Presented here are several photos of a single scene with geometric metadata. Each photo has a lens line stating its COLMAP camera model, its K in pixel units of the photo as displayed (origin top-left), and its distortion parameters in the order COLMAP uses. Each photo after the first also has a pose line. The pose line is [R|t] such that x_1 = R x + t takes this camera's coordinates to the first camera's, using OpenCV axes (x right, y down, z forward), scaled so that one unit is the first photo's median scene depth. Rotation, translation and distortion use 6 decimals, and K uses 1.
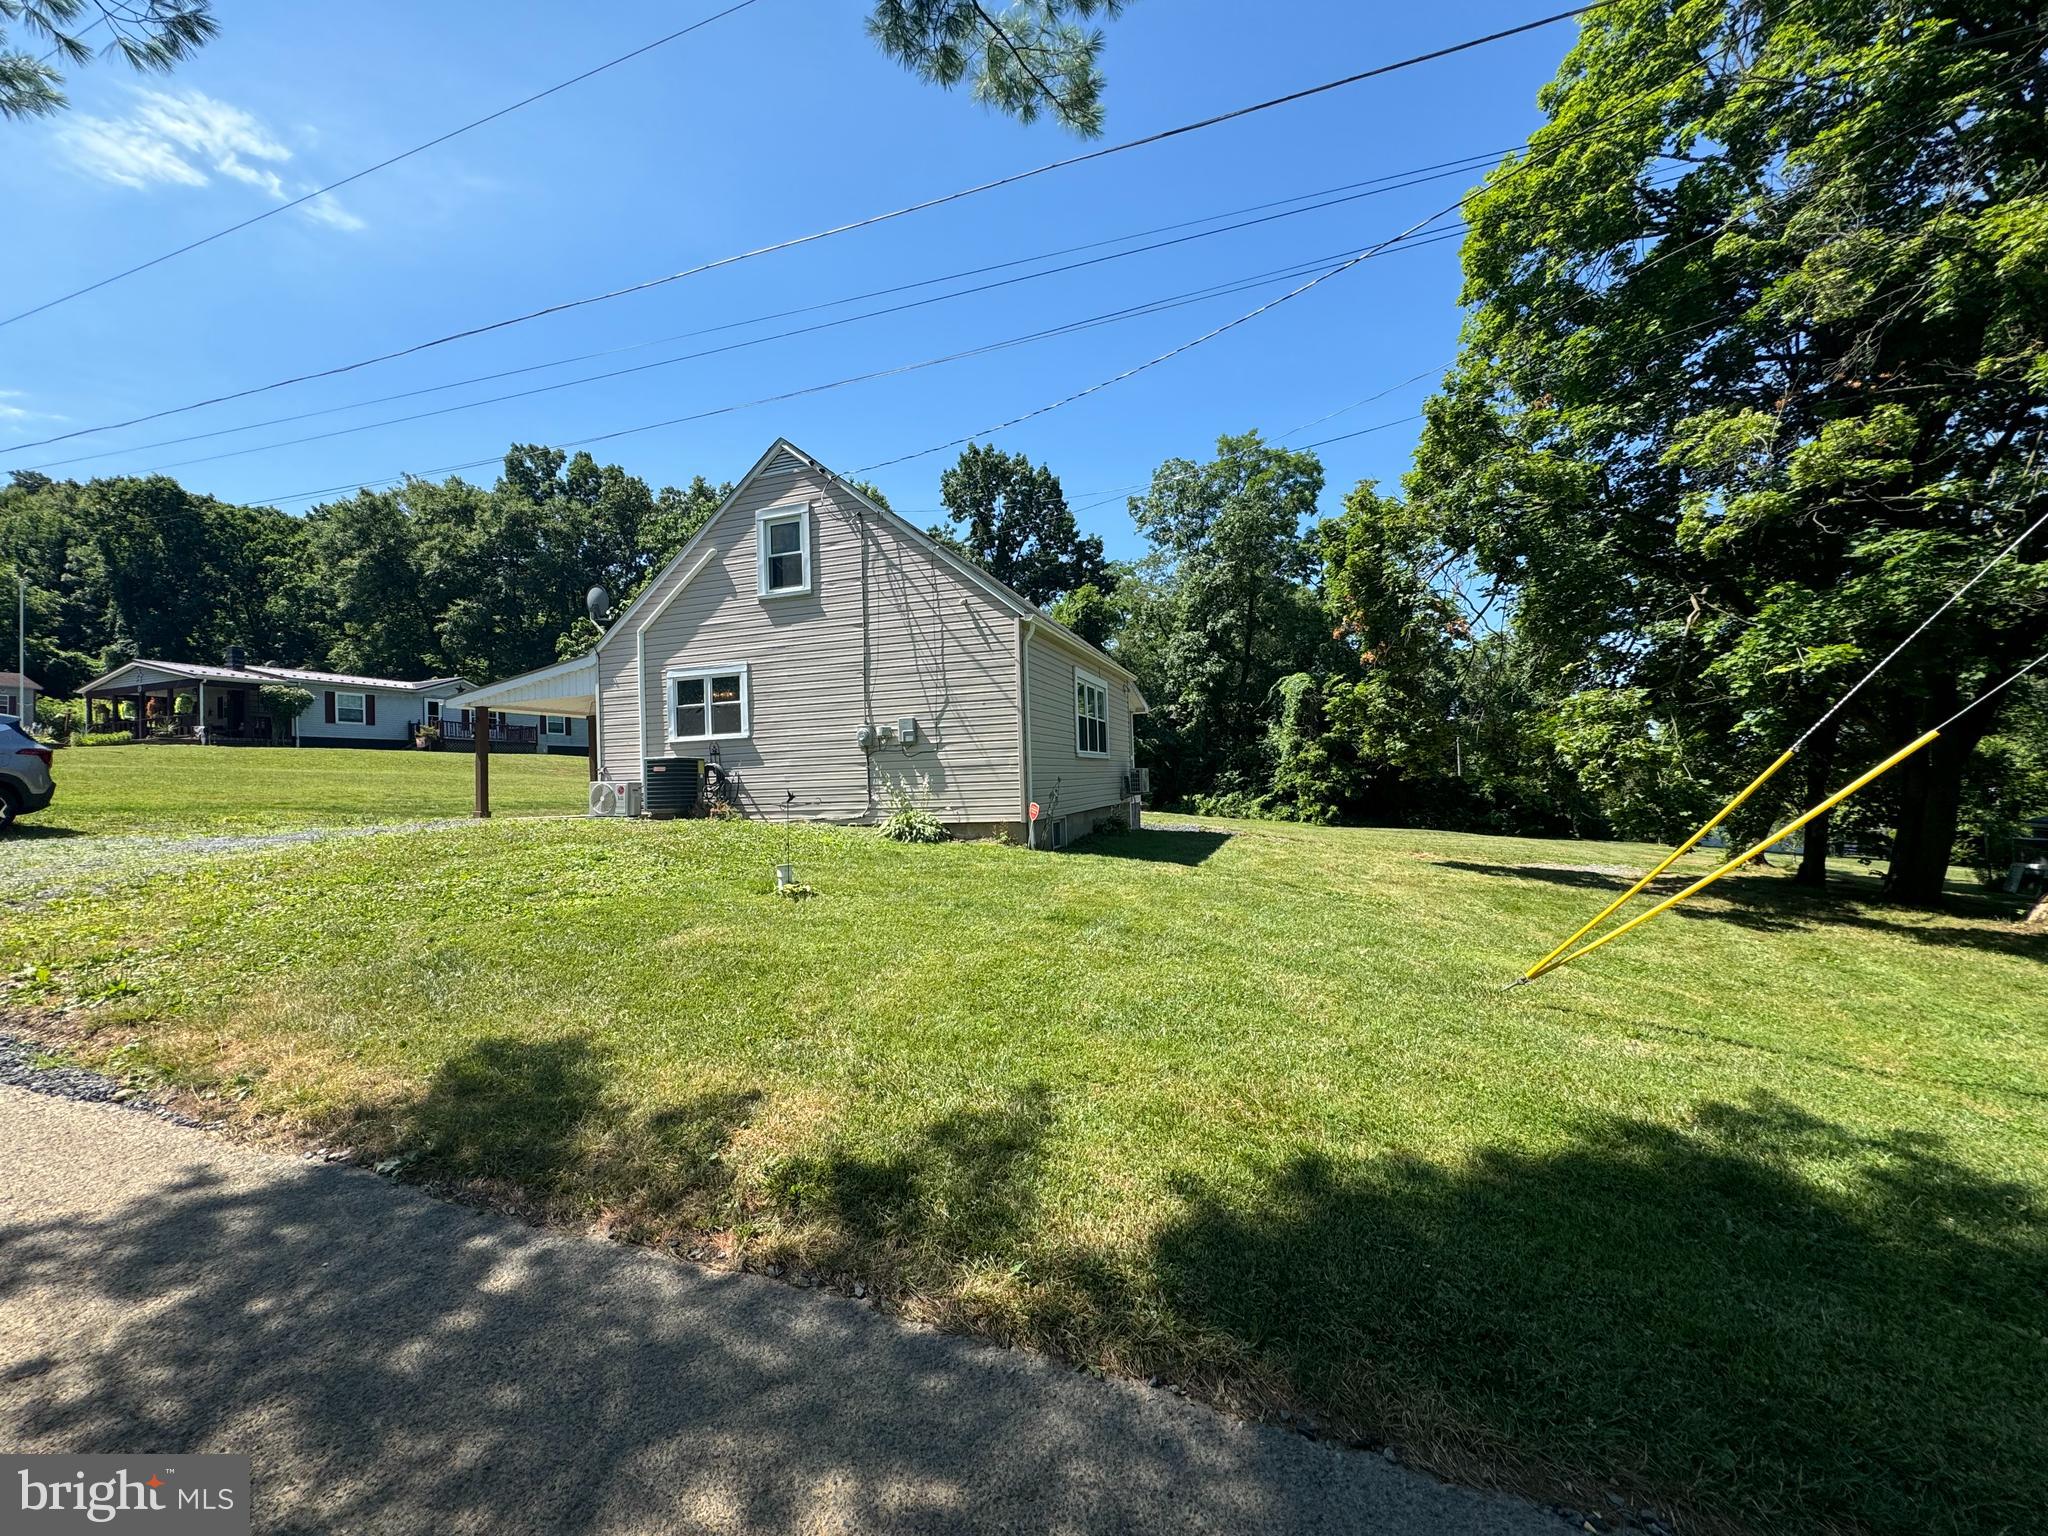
lens RADIAL K [[802.6, 0, 1020.0], [0, 802.6, 760.7], [0, 0, 1]] dist [-0.001390, 0.000316]
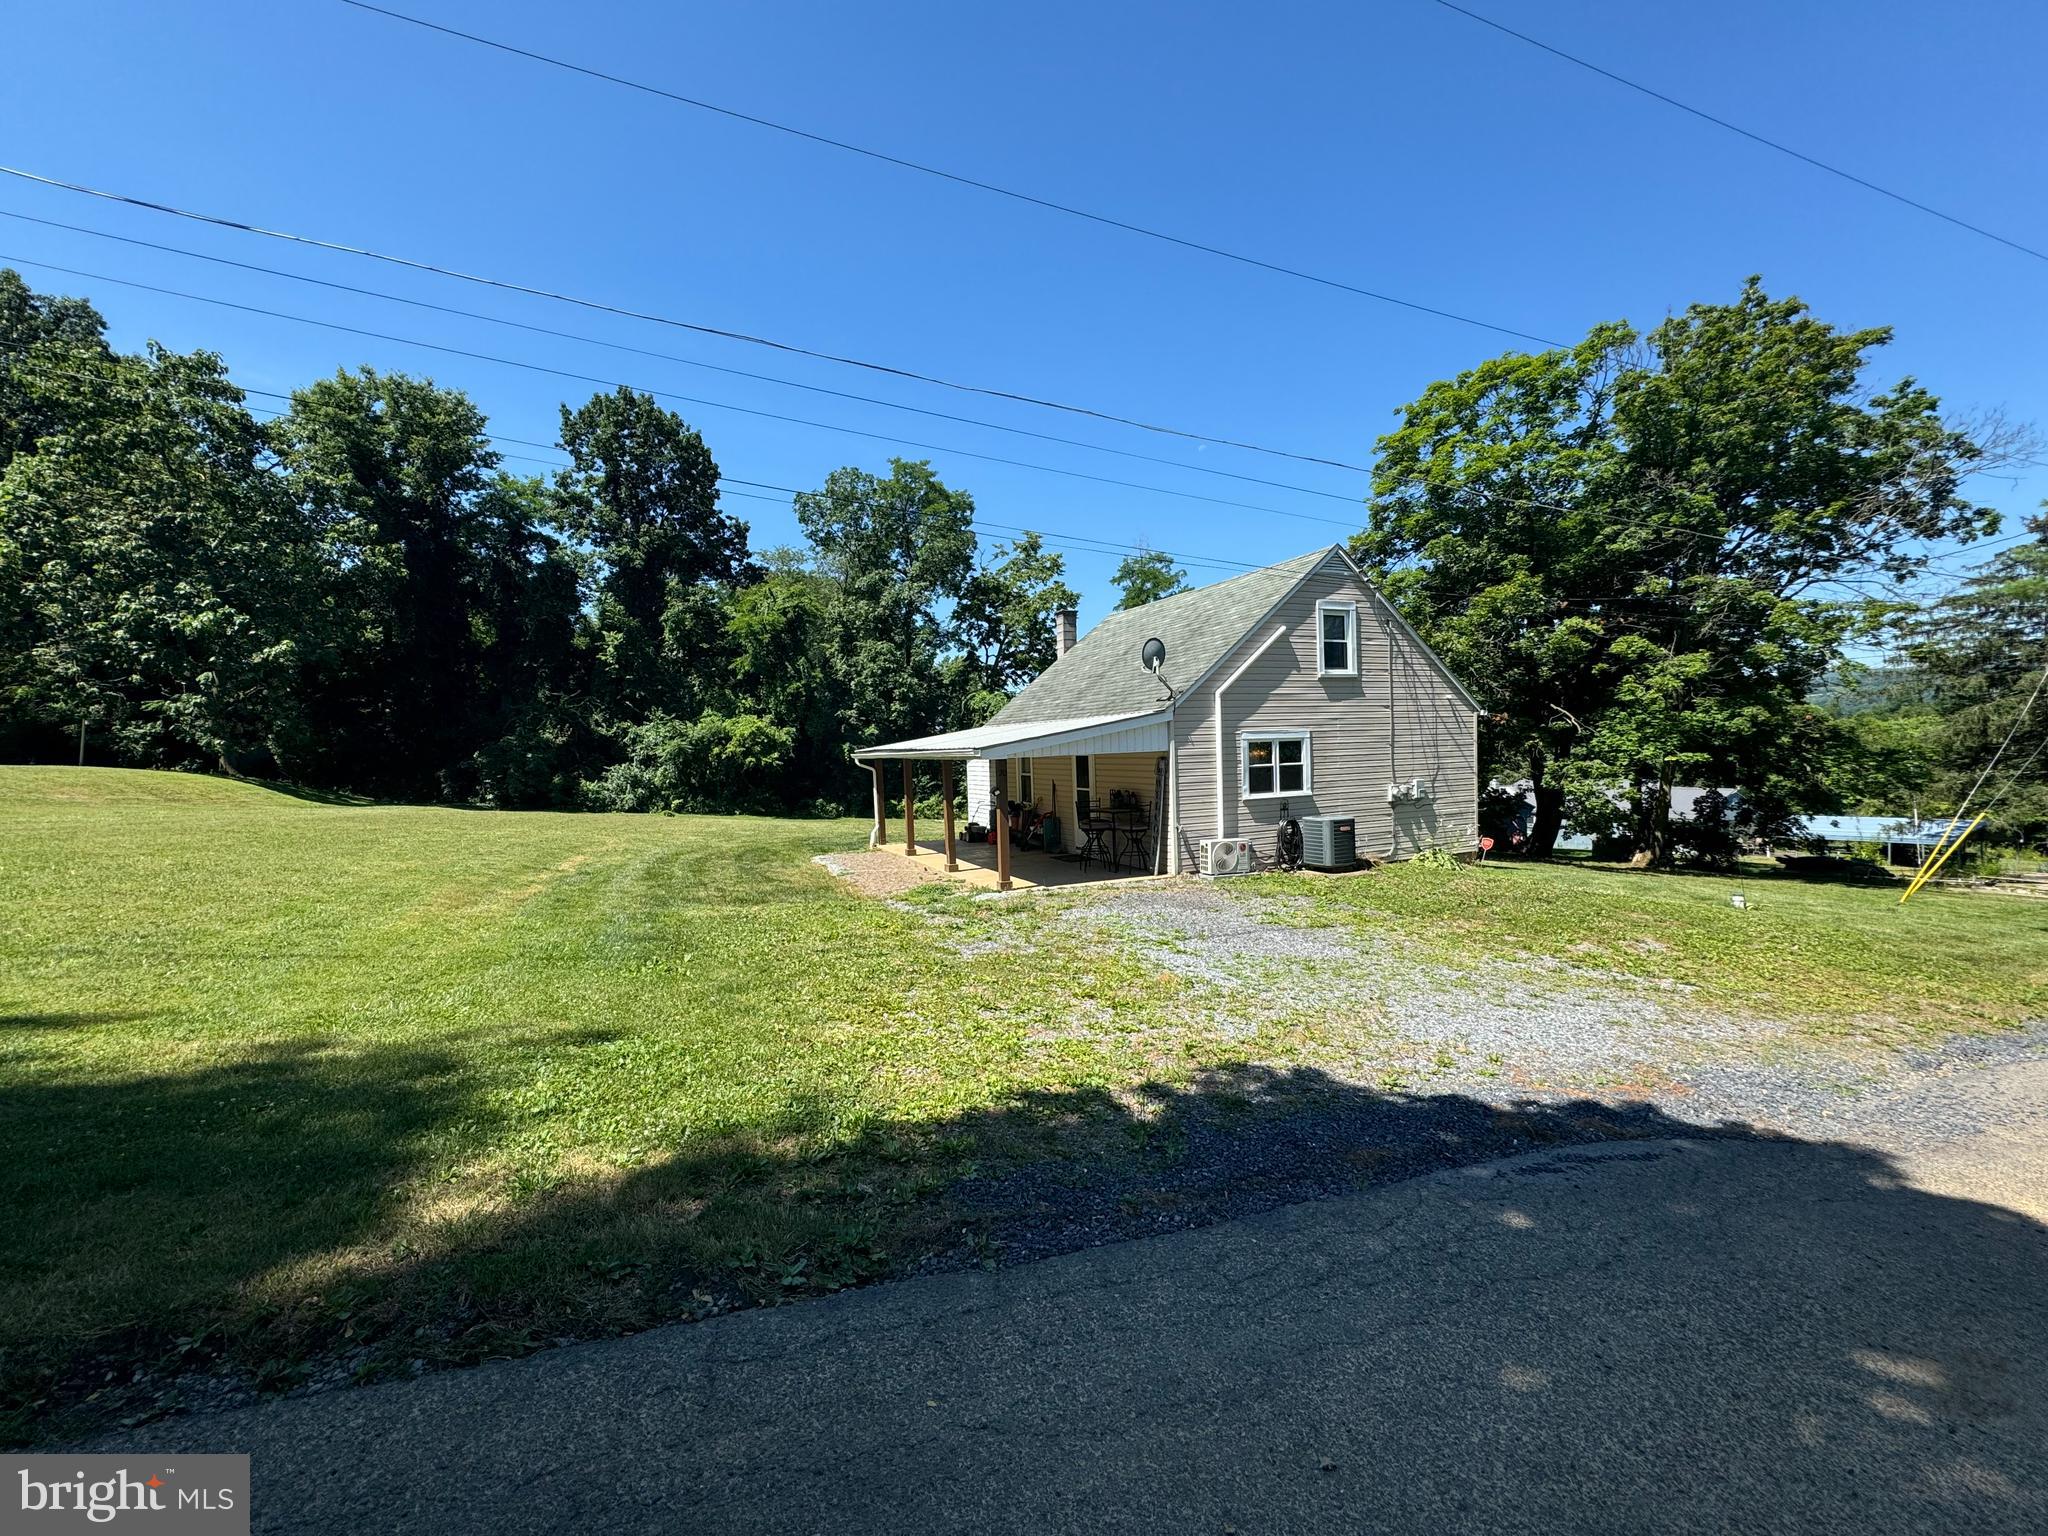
lens RADIAL K [[802.6, 0, 1021.3], [0, 802.6, 767.0], [0, 0, 1]] dist [-0.001390, 0.000316]
pose [[0.751061, -0.003133, 0.660226, -1.384209], [-0.012245, 0.999751, 0.018674, -0.083135], [-0.660120, -0.022110, 0.750835, 0.390088]]
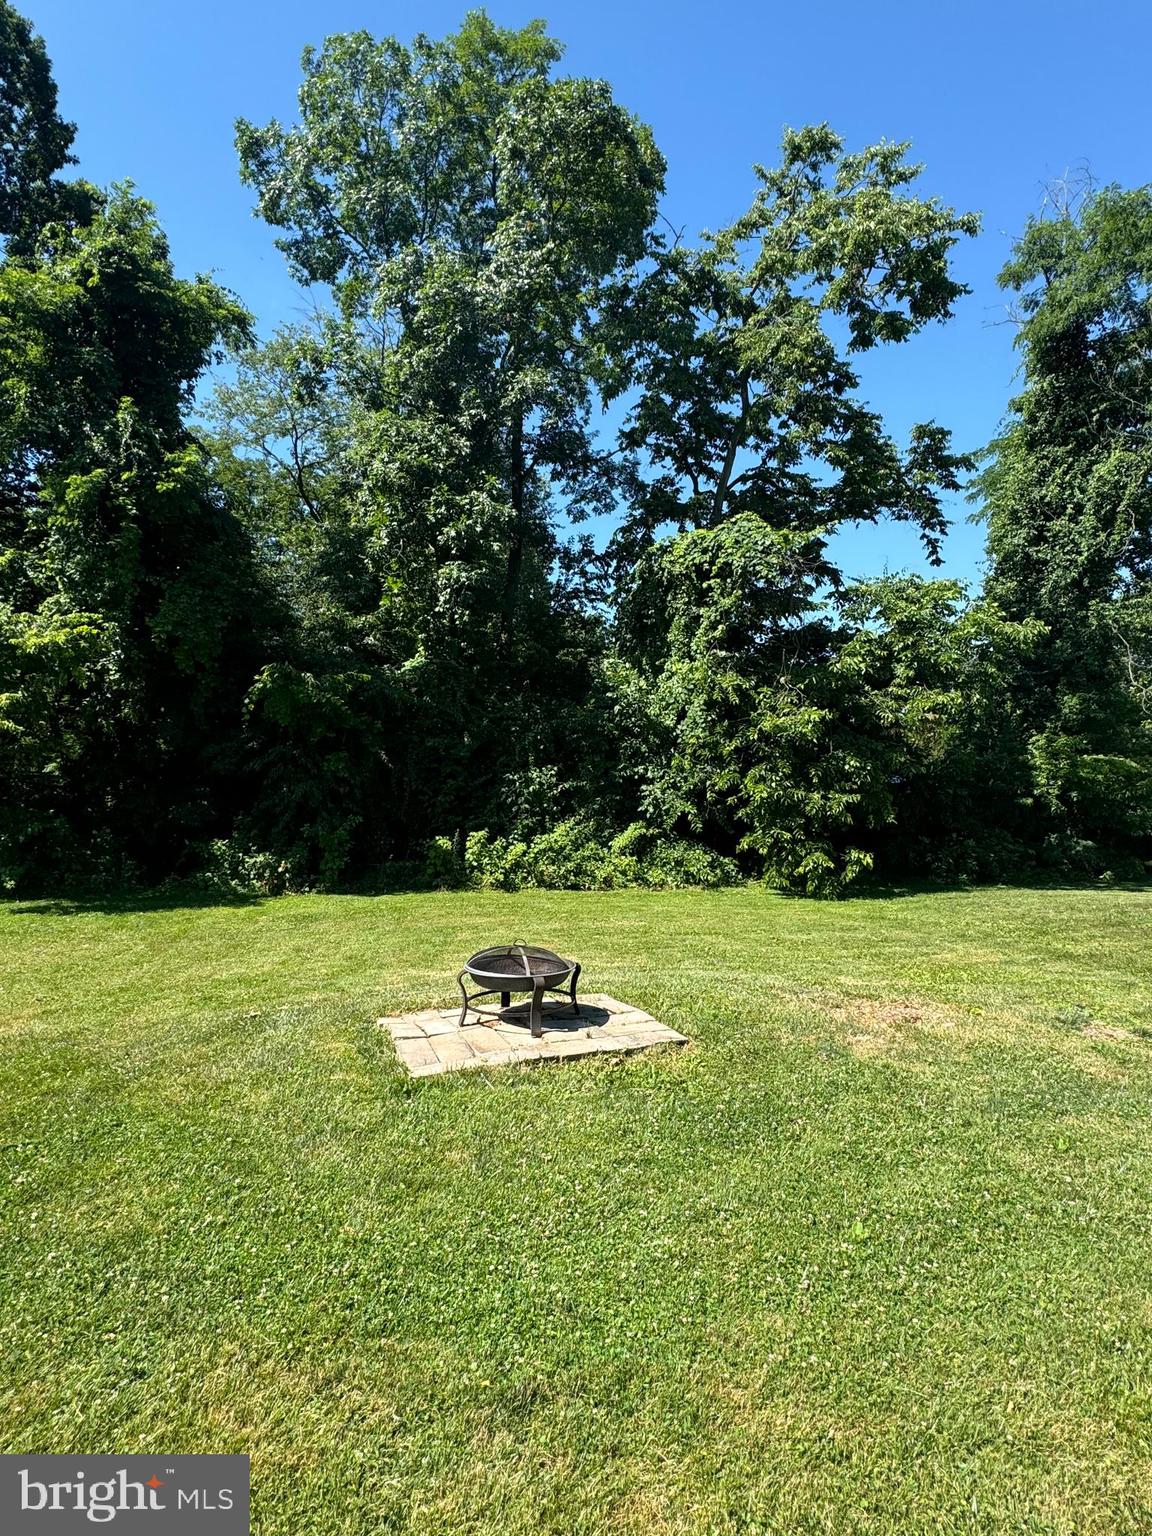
lens RADIAL K [[798.7, 0, 586.4], [0, 798.7, 755.2], [0, 0, 1]] dist [0.024059, 0.001290]
pose [[0.844040, -0.016555, 0.536024, 0.248824], [0.016360, 0.999853, 0.005119, 0.018264], [-0.536030, 0.004449, 0.844187, 2.515734]]
